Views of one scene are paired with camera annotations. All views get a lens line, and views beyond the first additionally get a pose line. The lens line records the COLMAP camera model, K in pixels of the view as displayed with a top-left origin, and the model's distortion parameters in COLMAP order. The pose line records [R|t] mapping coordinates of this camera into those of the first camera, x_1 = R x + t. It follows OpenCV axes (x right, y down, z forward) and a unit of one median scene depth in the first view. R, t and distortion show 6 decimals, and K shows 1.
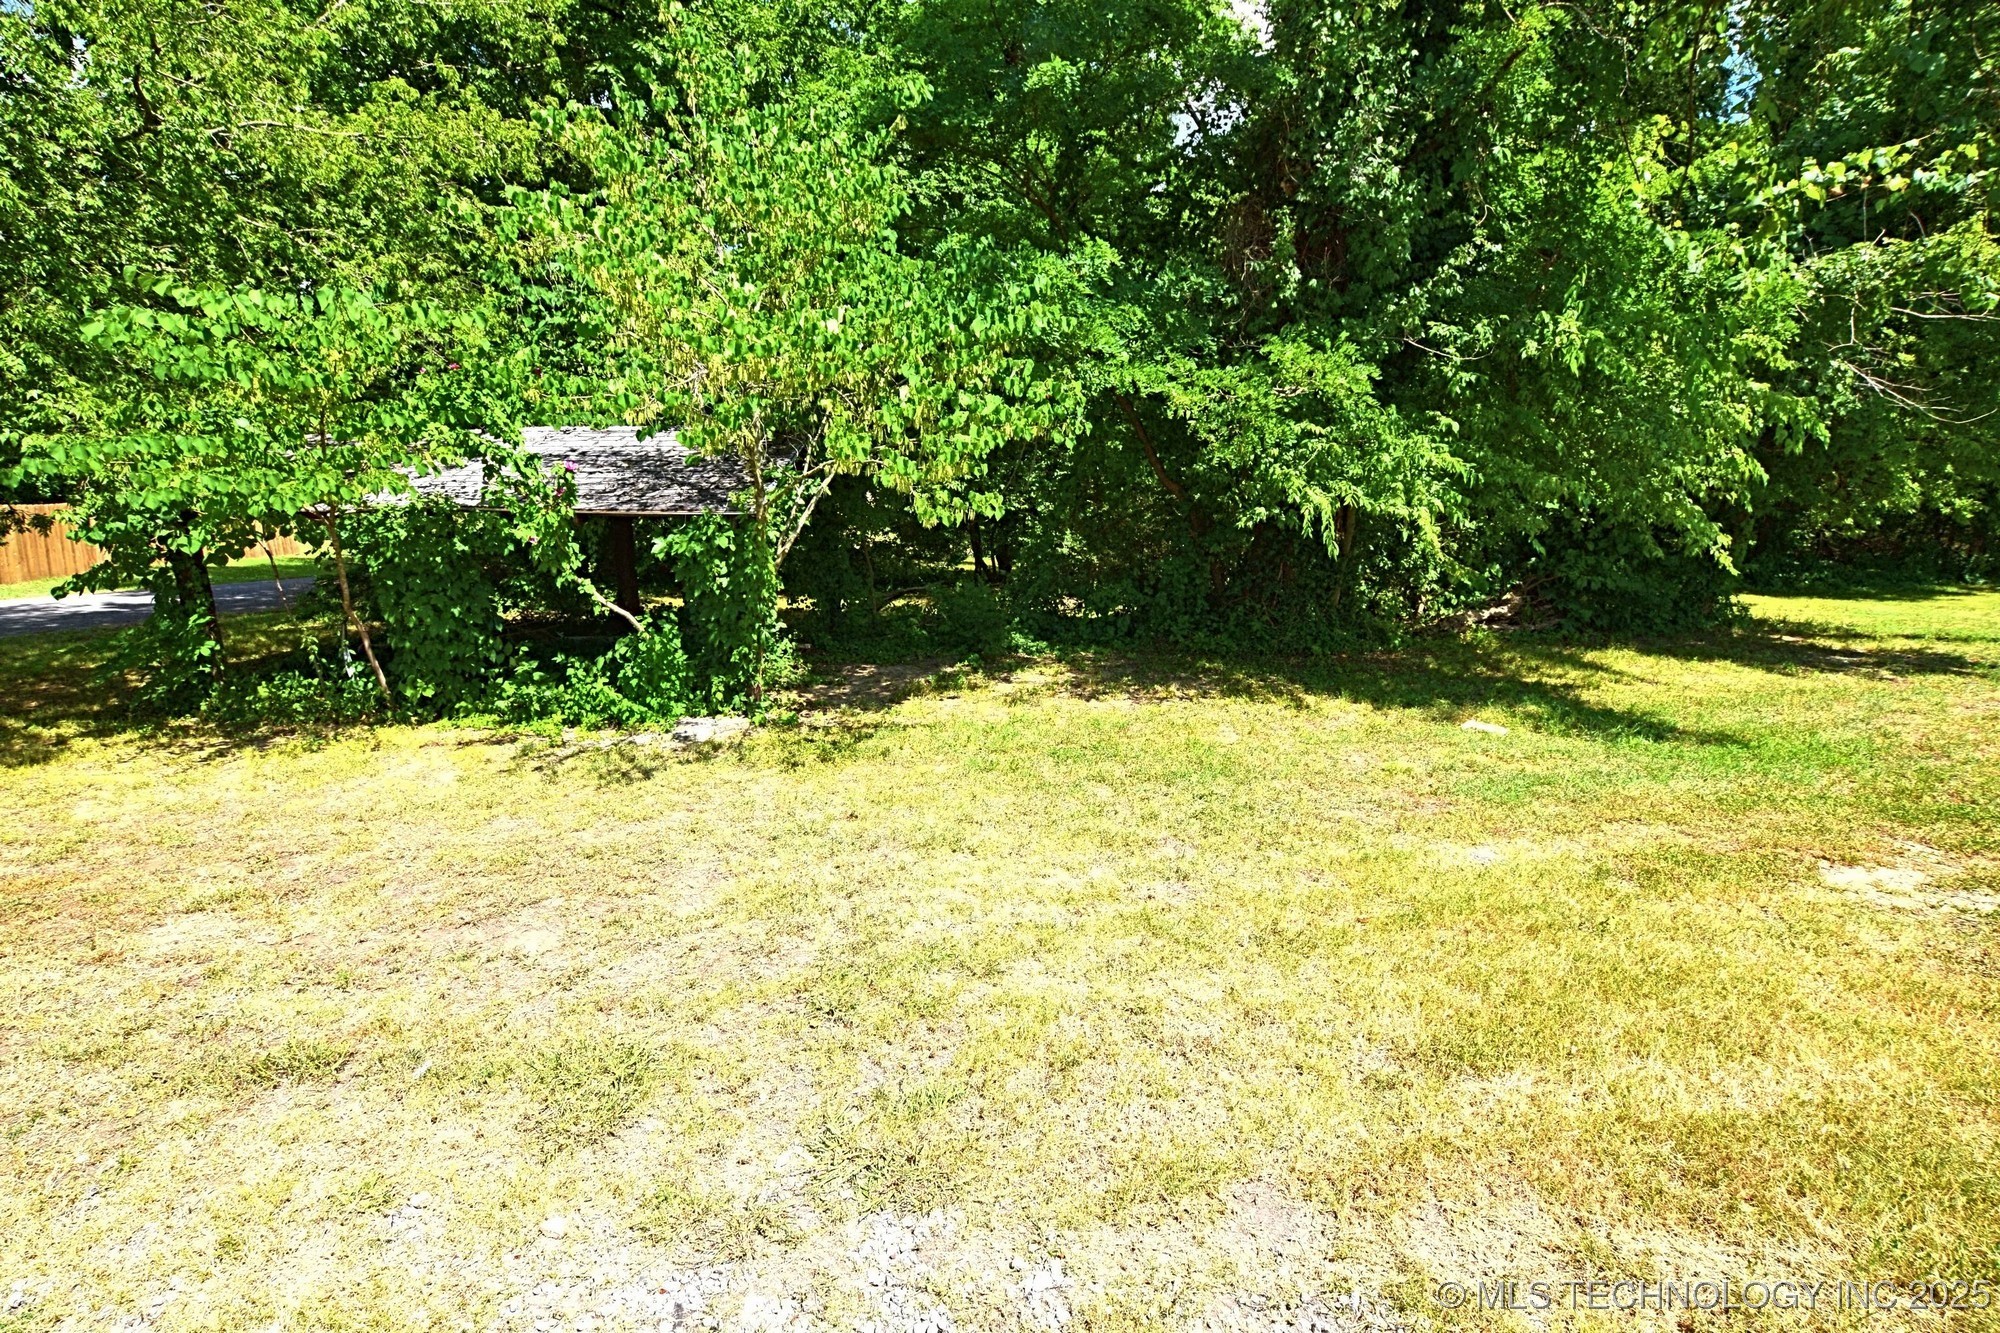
lens RADIAL K [[892.1, 0, 991.4], [0, 892.1, 651.7], [0, 0, 1]] dist [-0.027138, 0.001414]
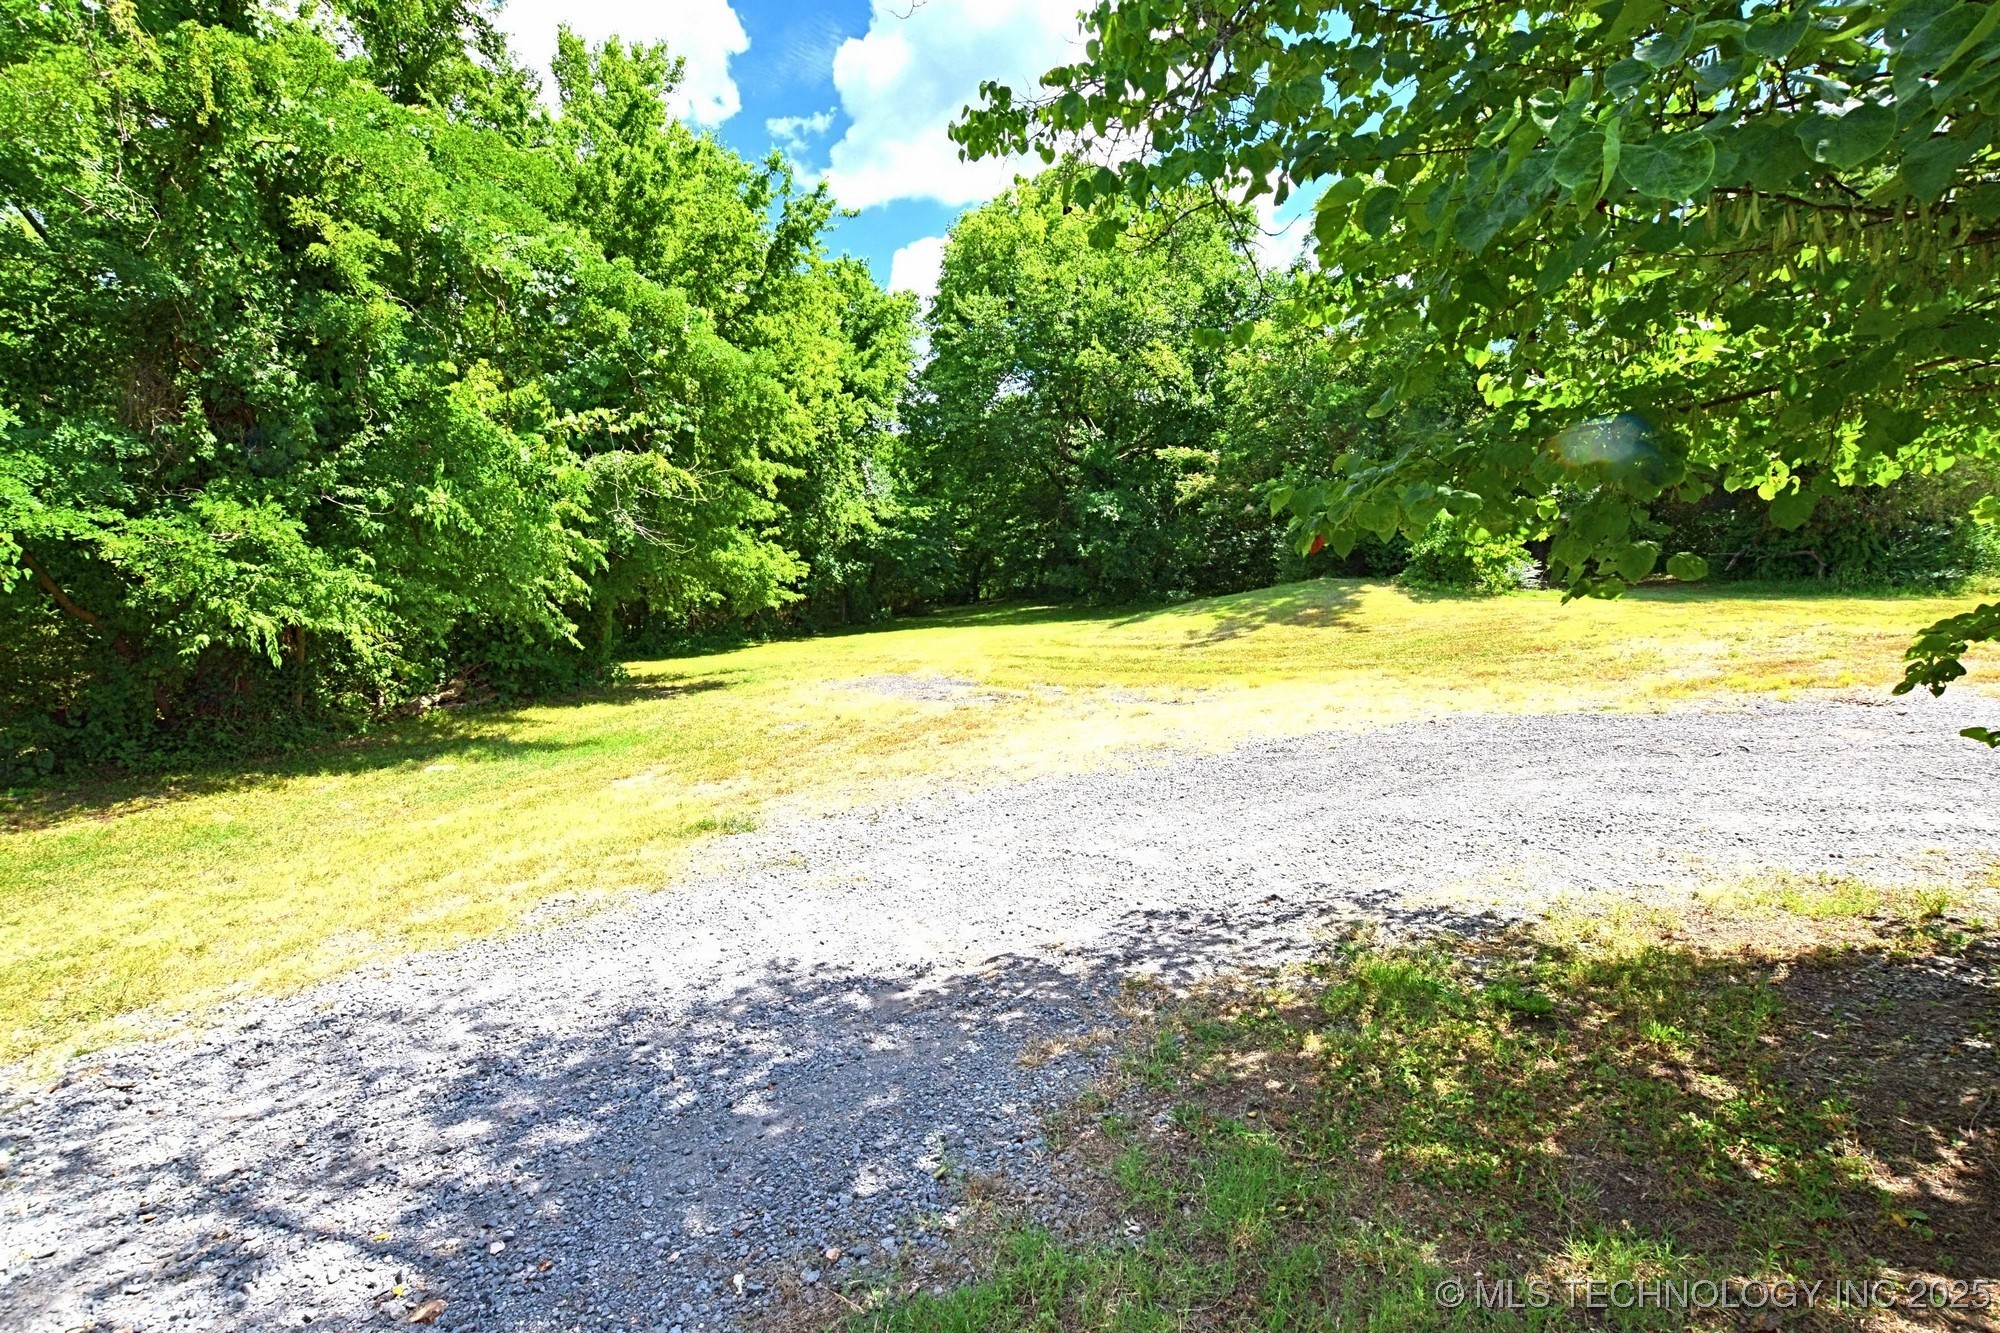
lens RADIAL K [[892.1, 0, 1011.6], [0, 892.1, 661.4], [0, 0, 1]] dist [-0.027138, 0.001414]
pose [[0.483567, -0.105882, 0.868880, -0.203943], [0.197593, 0.980238, 0.009484, 0.081916], [-0.852714, 0.167098, 0.494932, -0.497156]]
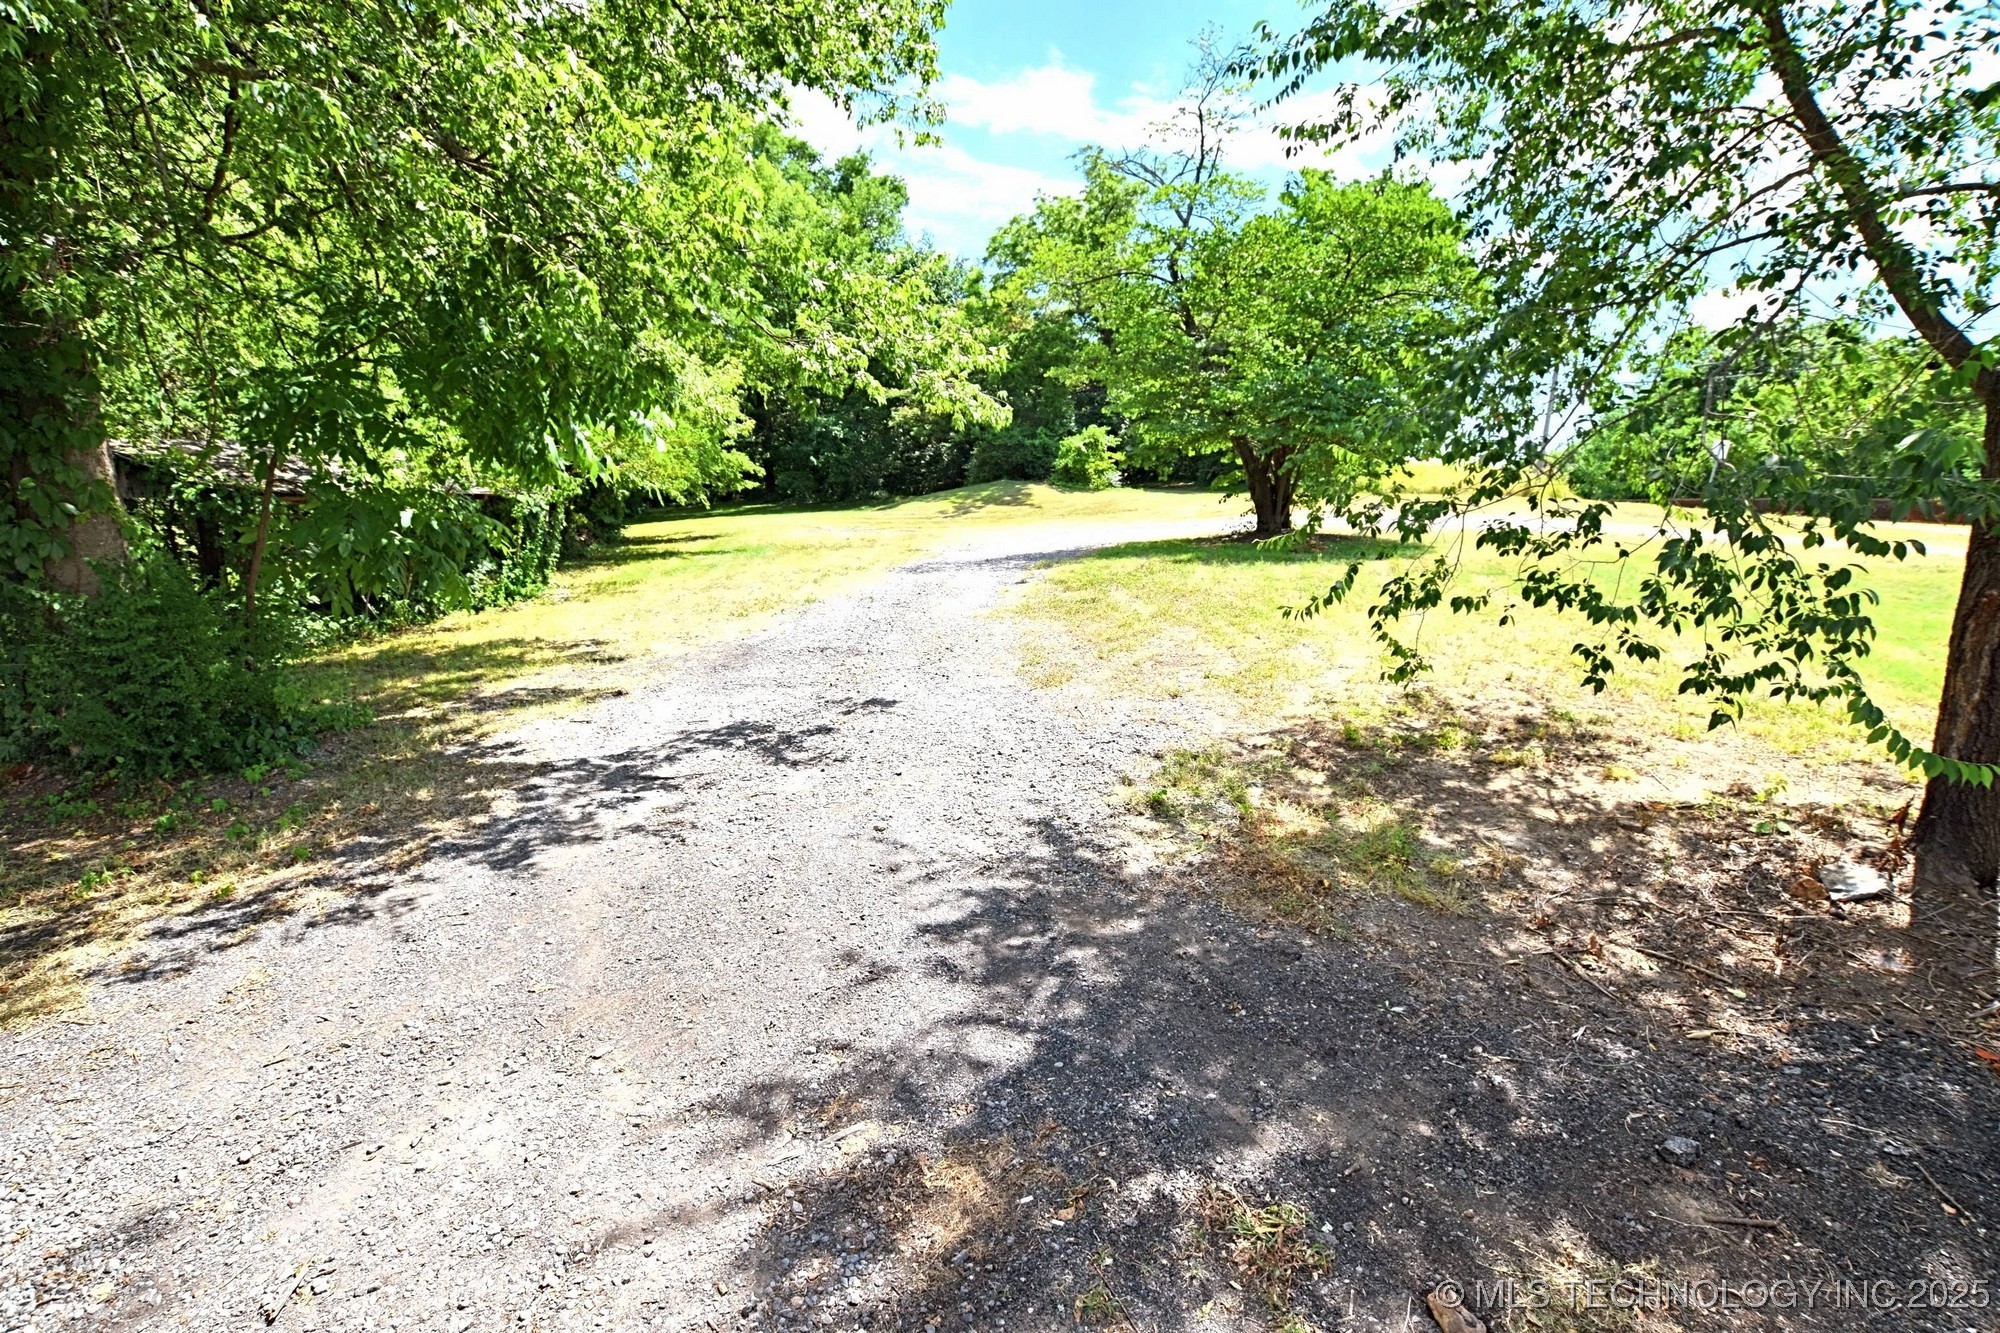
lens RADIAL K [[892.1, 0, 999.4], [0, 892.1, 667.5], [0, 0, 1]] dist [-0.027138, 0.001414]
pose [[0.037048, -0.215307, 0.975843, -2.388859], [0.200391, 0.958279, 0.203824, 0.021056], [-0.979015, 0.187999, 0.078648, -0.083320]]
